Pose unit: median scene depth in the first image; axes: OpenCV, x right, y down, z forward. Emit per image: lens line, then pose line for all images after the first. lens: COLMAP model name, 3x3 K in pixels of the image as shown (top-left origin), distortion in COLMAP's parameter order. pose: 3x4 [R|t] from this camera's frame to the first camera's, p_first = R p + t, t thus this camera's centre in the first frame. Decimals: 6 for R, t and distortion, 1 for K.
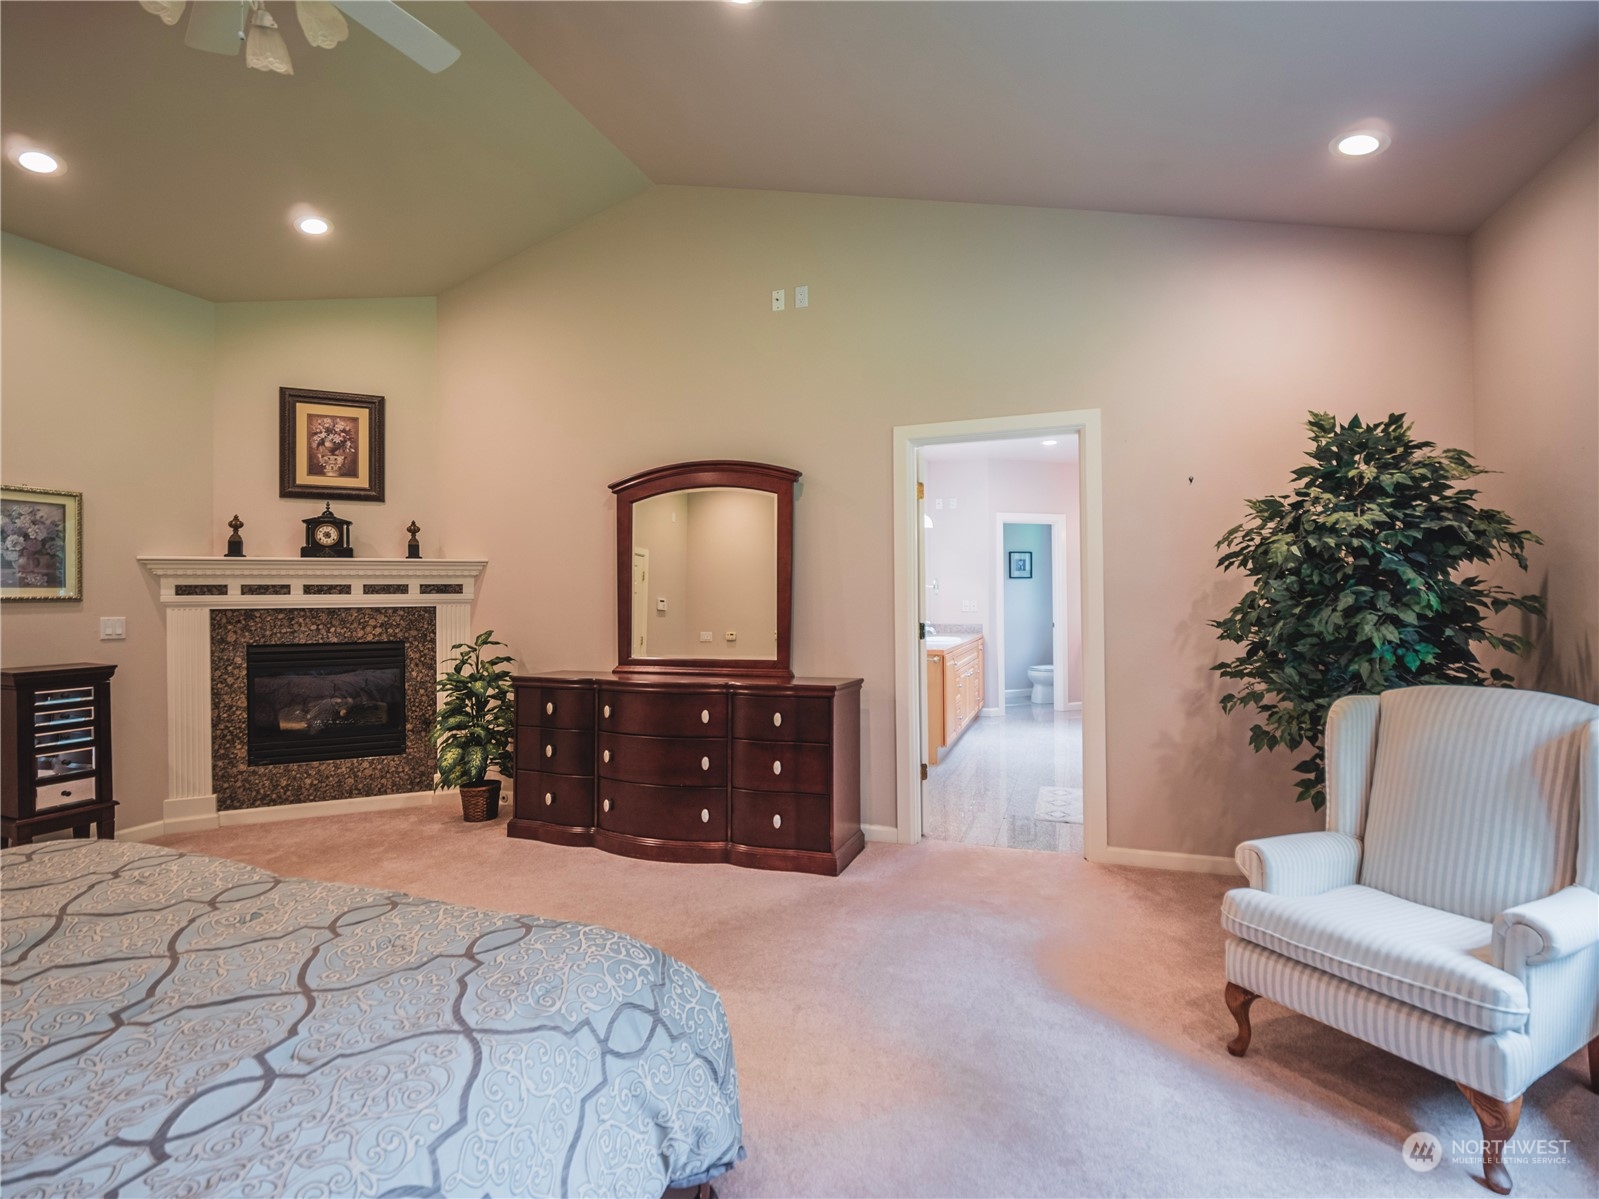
lens RADIAL K [[751.8, 0, 798.9], [0, 751.8, 597.5], [0, 0, 1]] dist [0.000519, 0.000008]
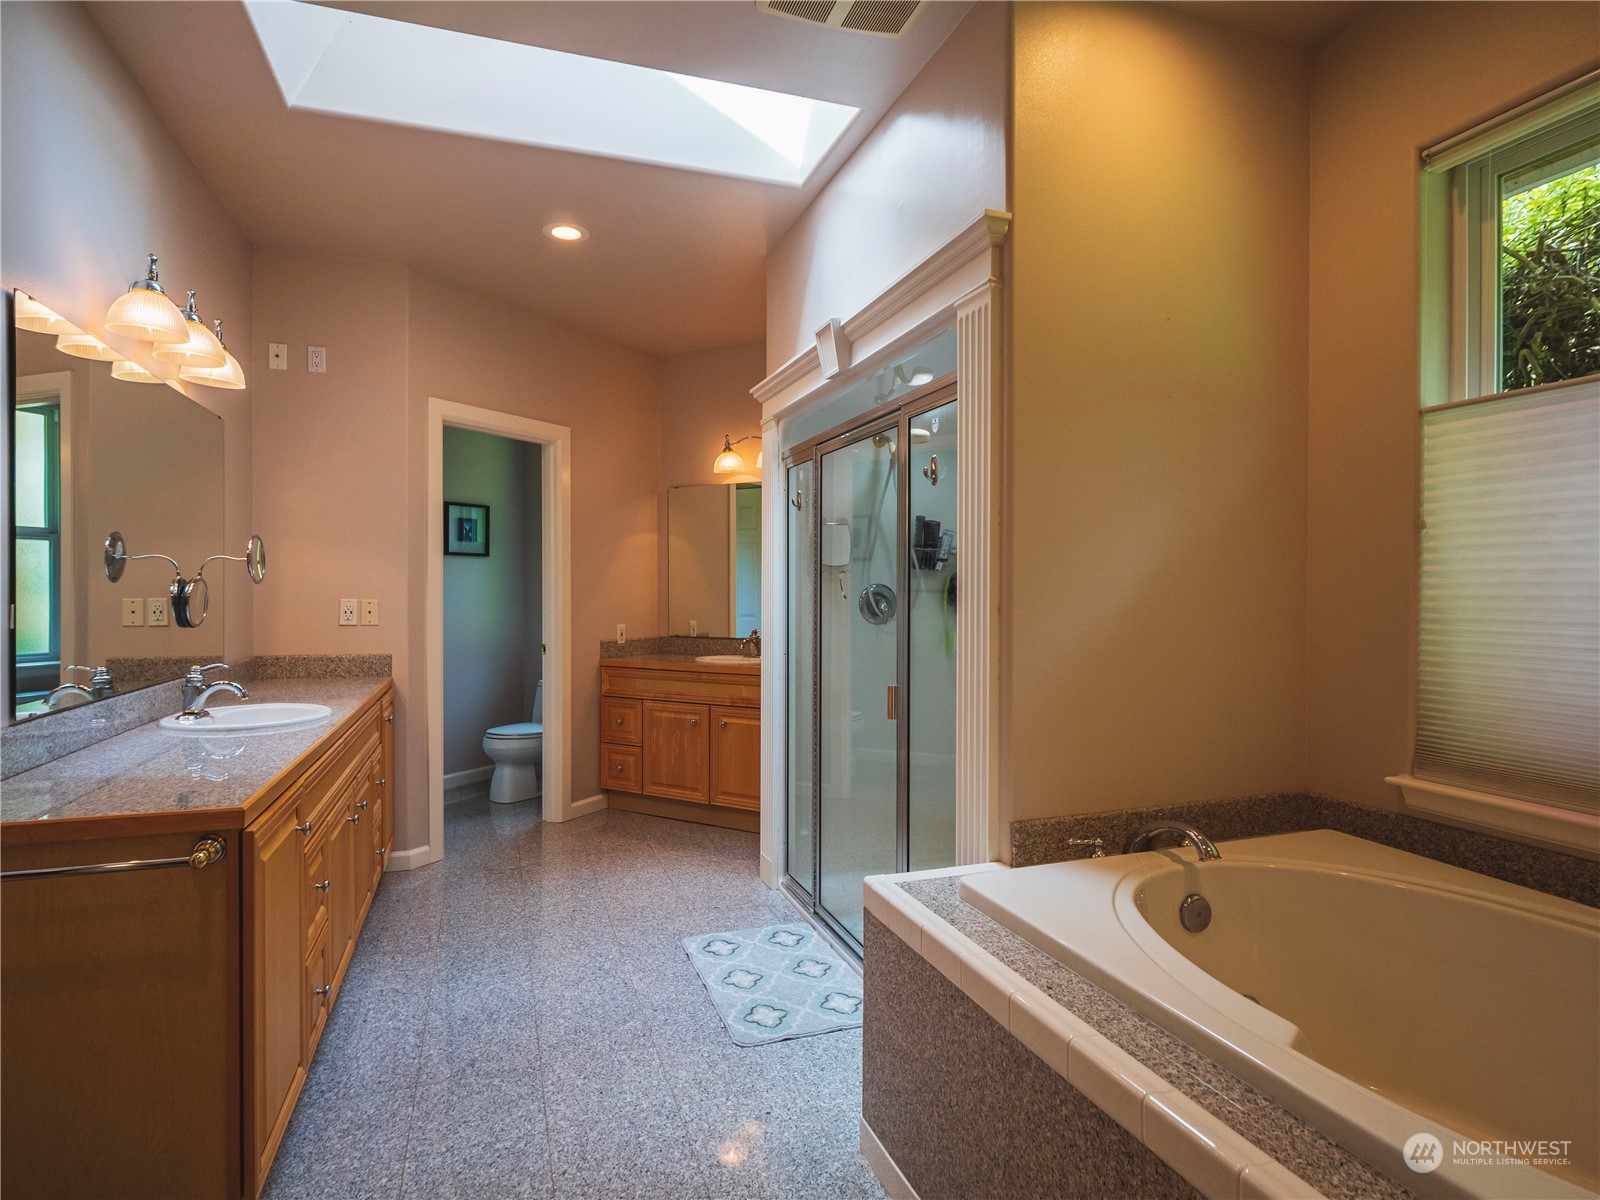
lens RADIAL K [[867.1, 0, 796.1], [0, 867.1, 597.1], [0, 0, 1]] dist [-0.003427, -0.000408]
pose [[0.766247, 0.006040, 0.642517, 0.101320], [-0.007014, 0.999975, -0.001037, 0.002194], [-0.642507, -0.003712, 0.766270, 0.464702]]
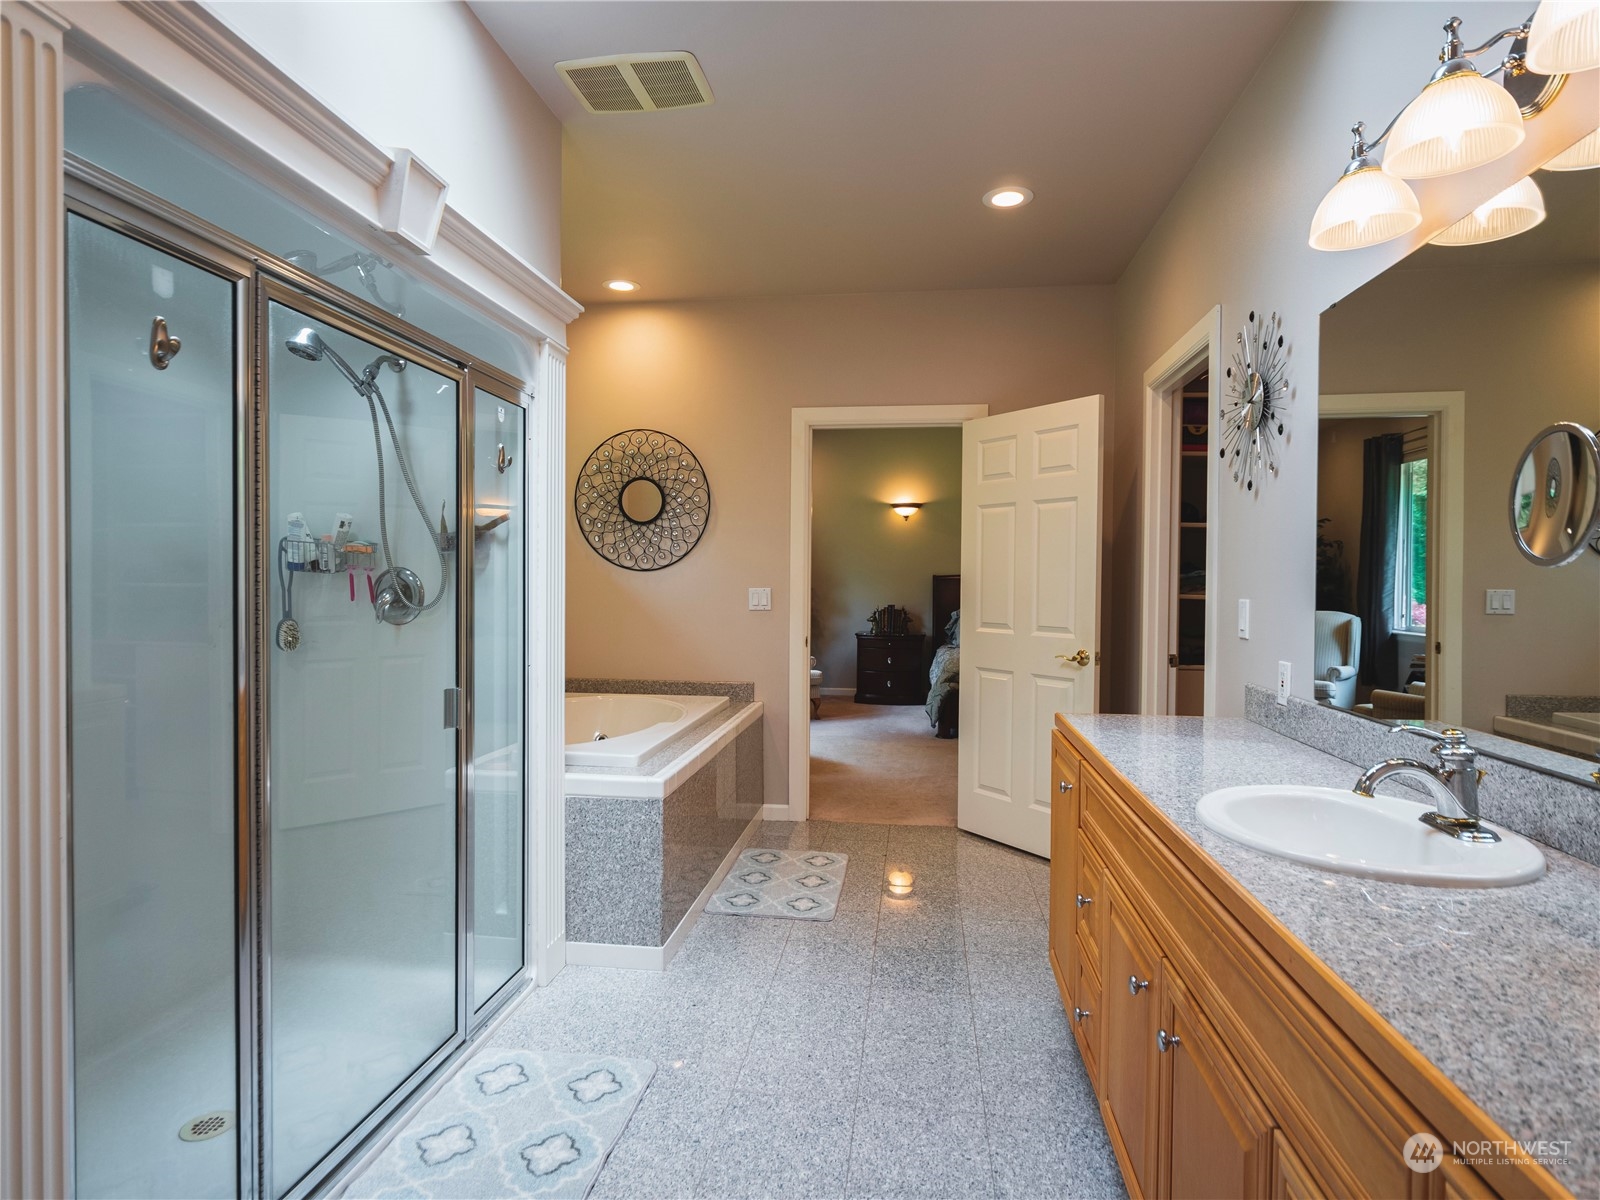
lens RADIAL K [[867.1, 0, 799.3], [0, 867.1, 596.6], [0, 0, 1]] dist [-0.003427, -0.000408]
pose [[-0.975461, 0.004501, -0.220128, 0.421438], [-0.000543, 0.999739, 0.022849, -0.001934], [0.220174, 0.022407, -0.975203, 1.324217]]
